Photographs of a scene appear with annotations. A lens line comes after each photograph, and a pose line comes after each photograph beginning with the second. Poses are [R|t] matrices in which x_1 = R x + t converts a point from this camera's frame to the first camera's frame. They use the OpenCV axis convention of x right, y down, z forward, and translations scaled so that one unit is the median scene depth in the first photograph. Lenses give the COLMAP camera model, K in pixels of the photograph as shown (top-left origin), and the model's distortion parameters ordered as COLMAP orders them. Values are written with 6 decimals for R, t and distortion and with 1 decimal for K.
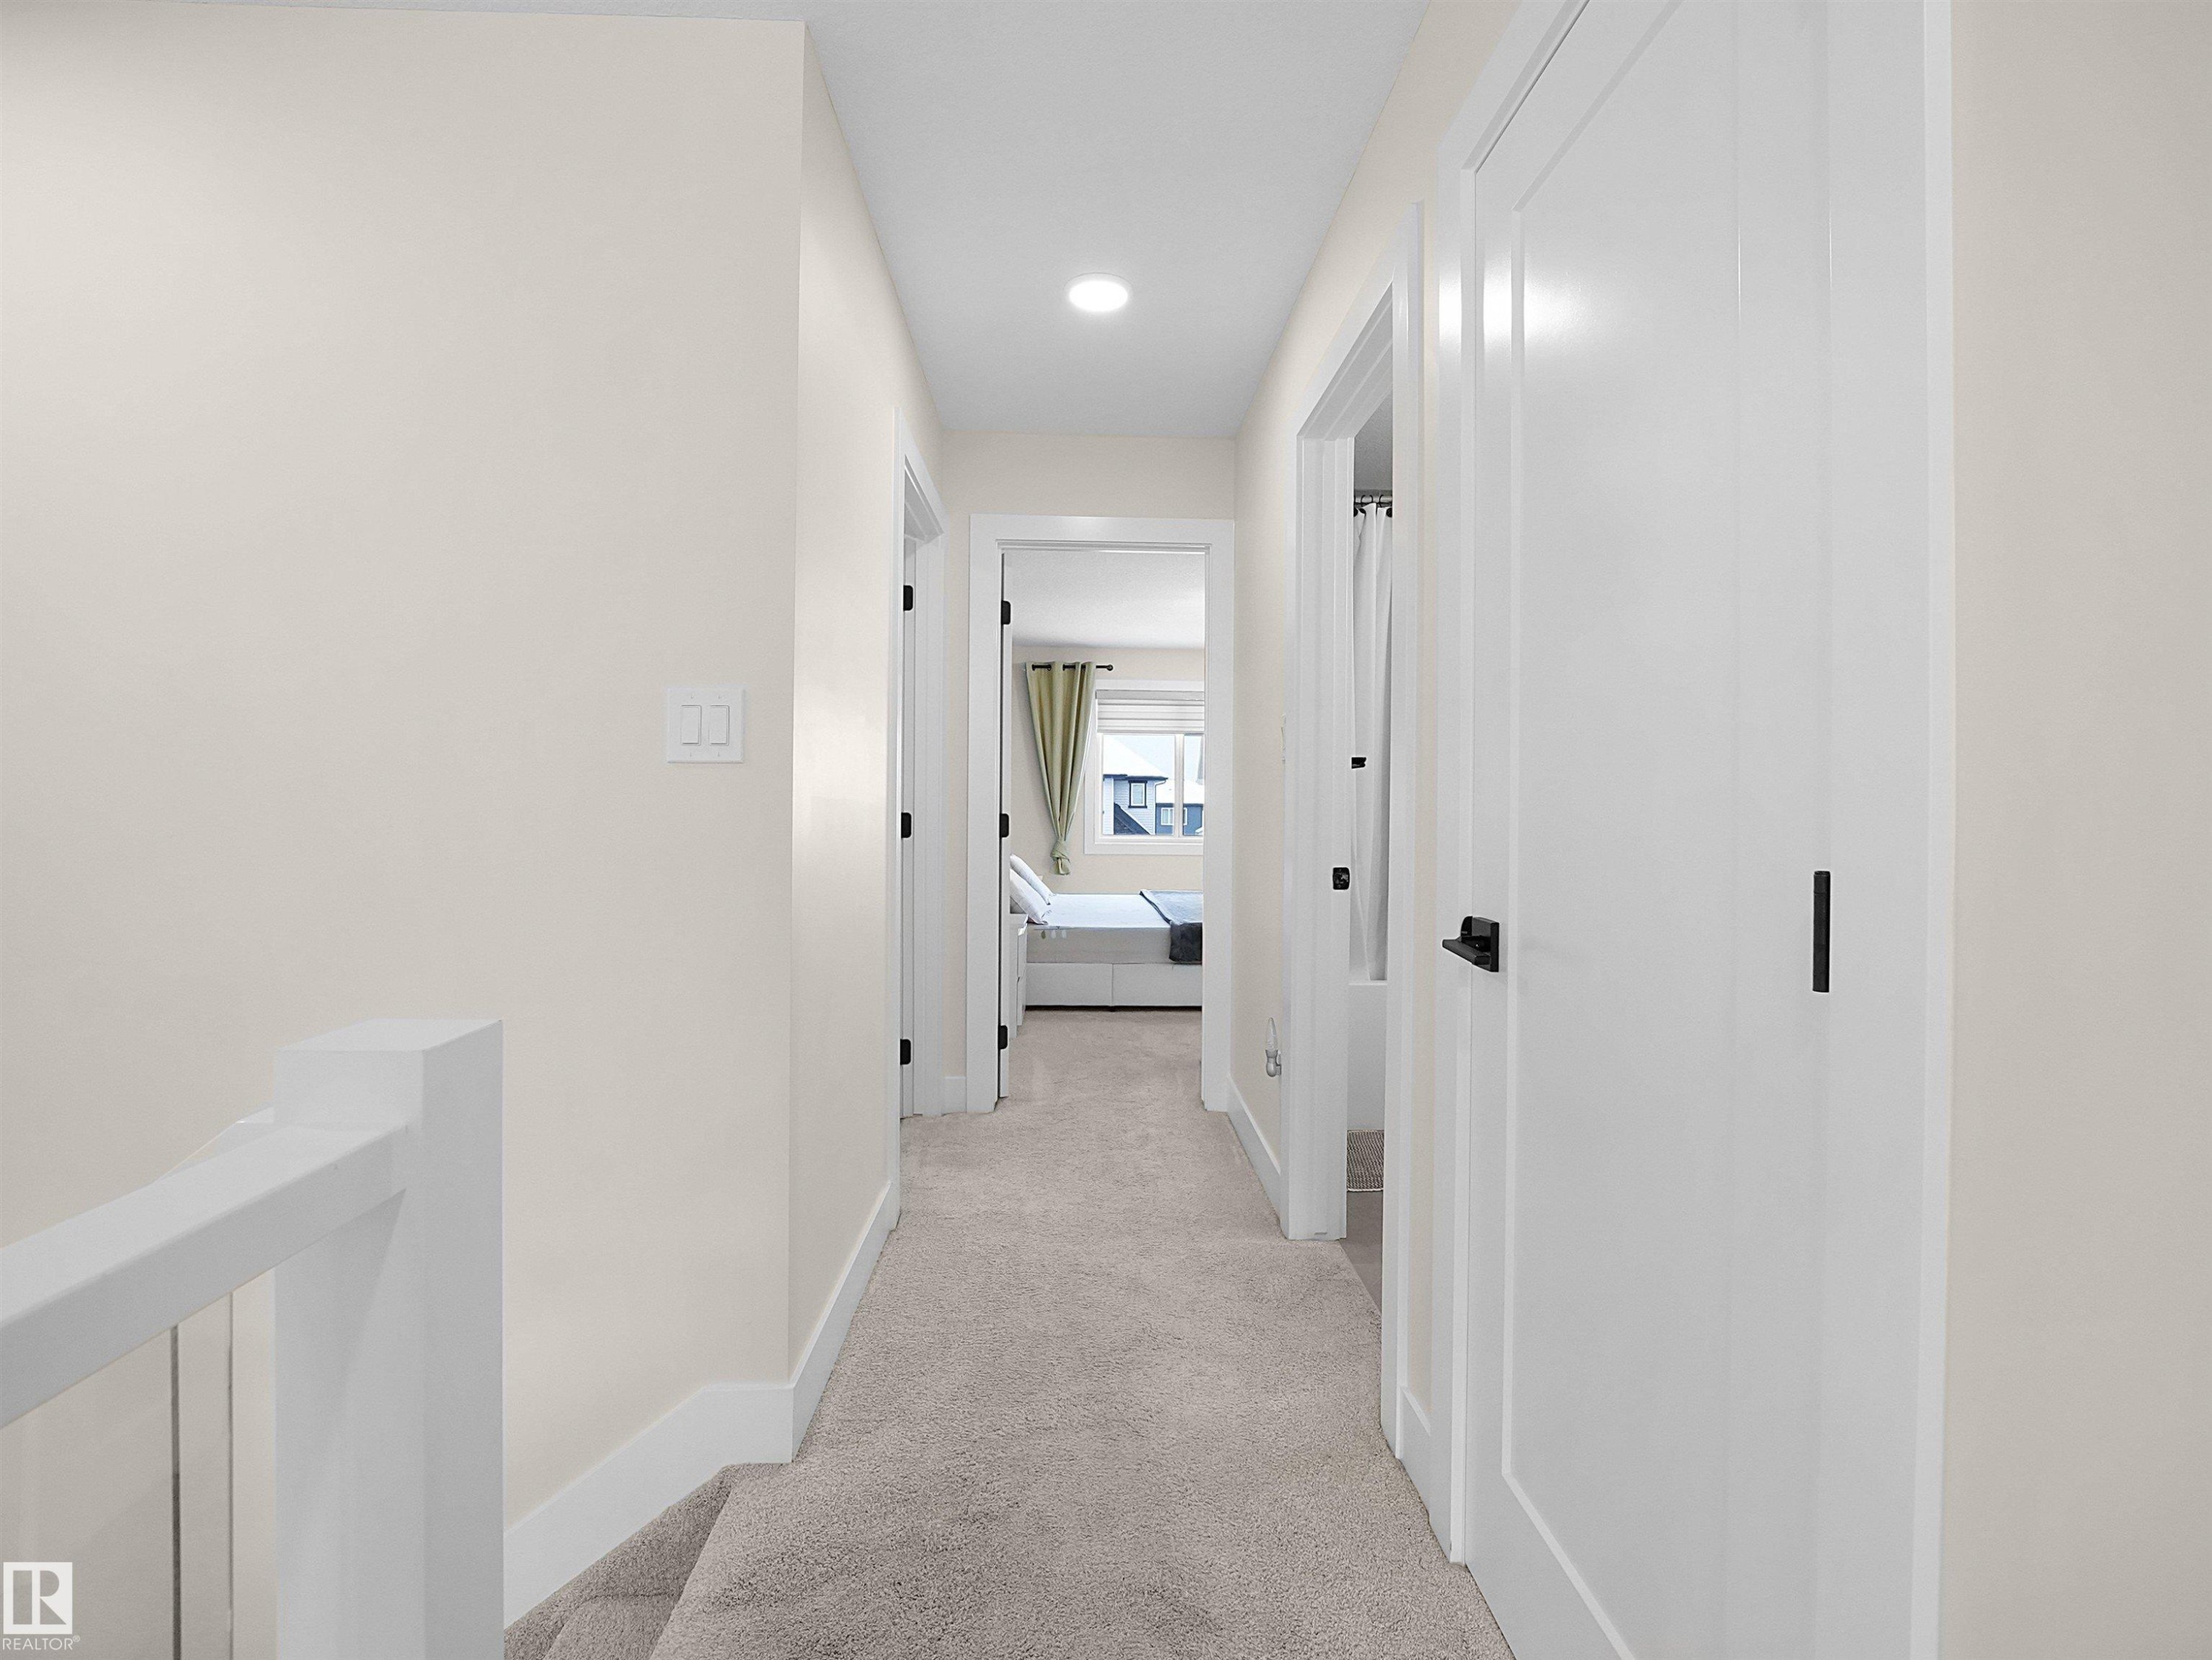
lens RADIAL K [[1001.5, 0, 1109.7], [0, 1001.5, 819.0], [0, 0, 1]] dist [-0.020445, 0.002689]
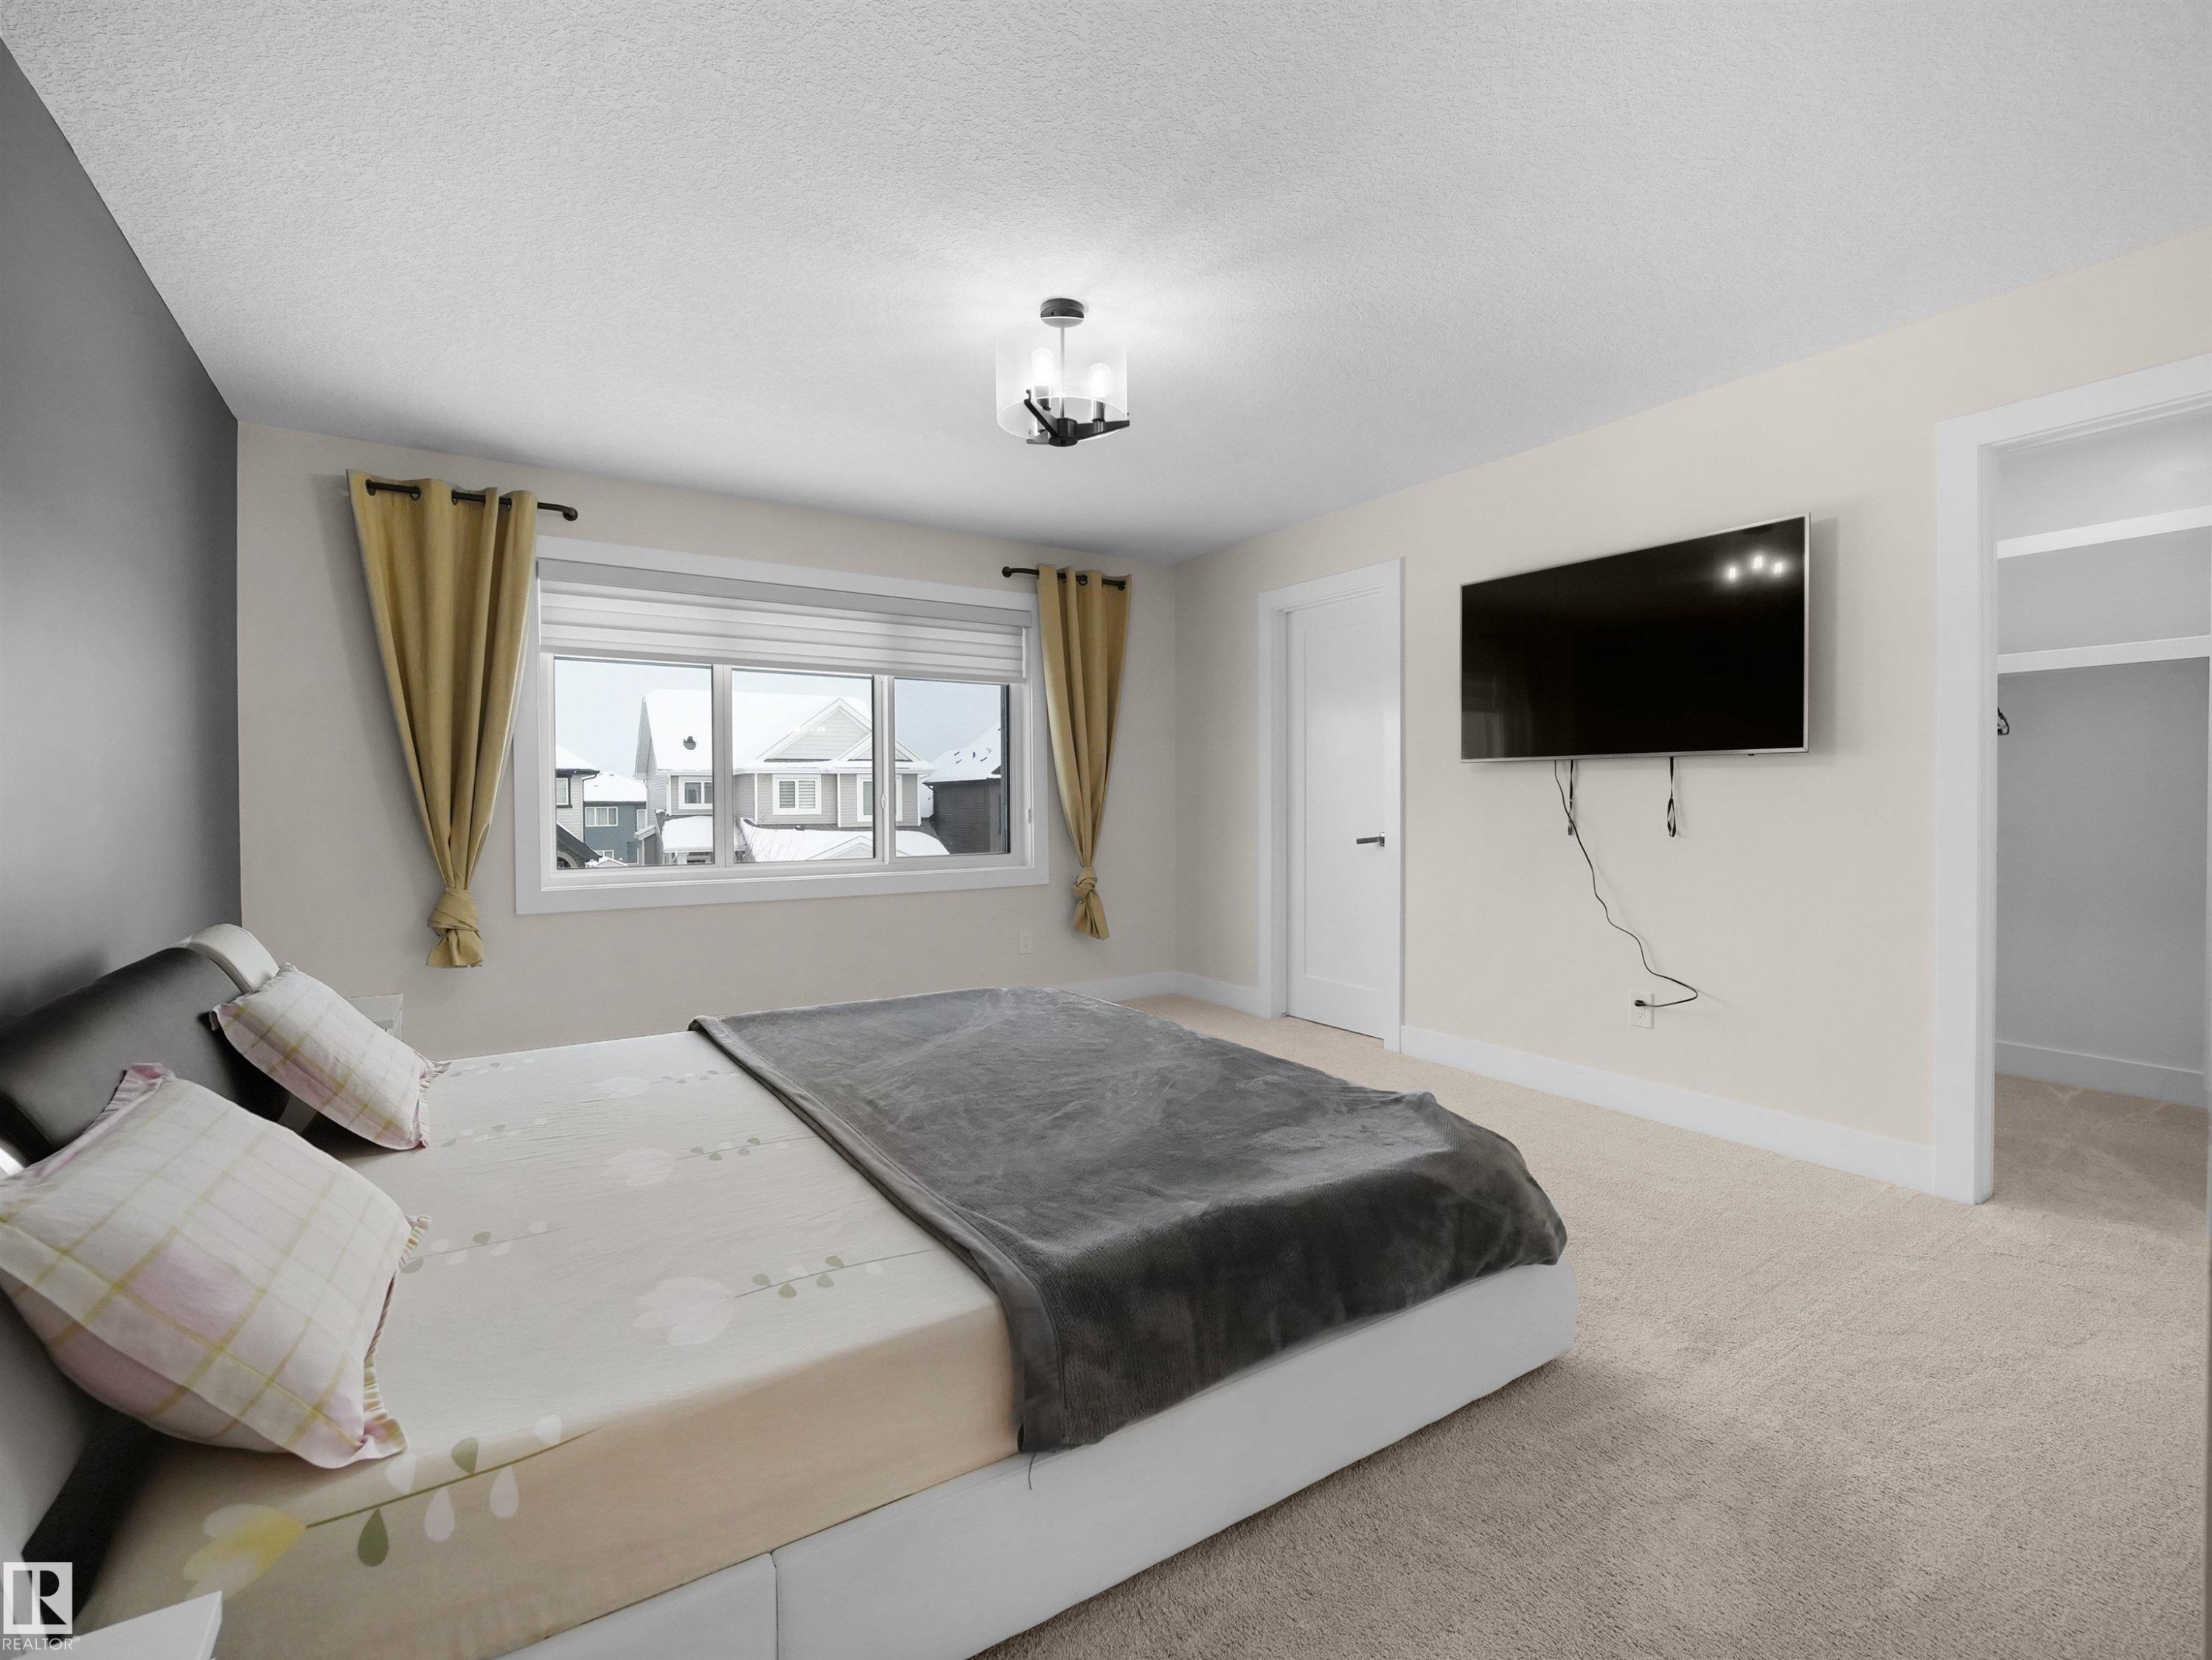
lens RADIAL K [[1001.8, 0, 1120.6], [0, 1001.8, 818.5], [0, 0, 1]] dist [-0.020445, 0.002689]
pose [[0.854611, -0.020718, 0.518855, -0.024277], [0.018758, 0.999783, 0.009025, -0.008308], [-0.518929, 0.002020, 0.854815, 0.469369]]
